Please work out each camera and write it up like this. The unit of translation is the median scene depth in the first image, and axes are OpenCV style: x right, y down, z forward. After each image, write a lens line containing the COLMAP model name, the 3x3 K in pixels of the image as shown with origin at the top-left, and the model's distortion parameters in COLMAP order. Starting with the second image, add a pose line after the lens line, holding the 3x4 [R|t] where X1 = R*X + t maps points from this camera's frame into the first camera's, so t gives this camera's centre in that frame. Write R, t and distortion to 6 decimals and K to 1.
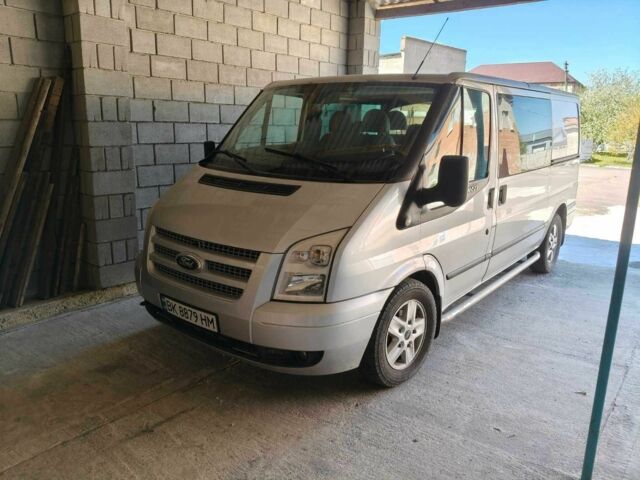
lens RADIAL K [[494.3, 0, 324.9], [0, 494.3, 237.6], [0, 0, 1]] dist [0.012679, -0.034243]
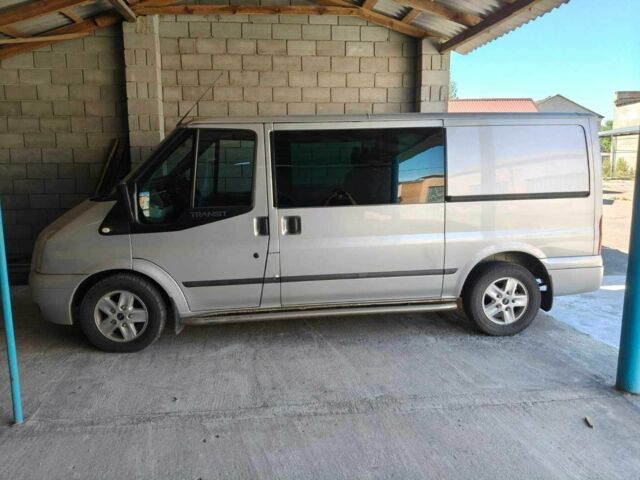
lens RADIAL K [[494.3, 0, 321.7], [0, 494.3, 235.0], [0, 0, 1]] dist [0.012679, -0.034243]
pose [[0.715589, 0.081839, -0.693711, 0.943698], [-0.135645, 0.990489, -0.023072, -0.041628], [0.685225, 0.110609, 0.719884, 0.245660]]
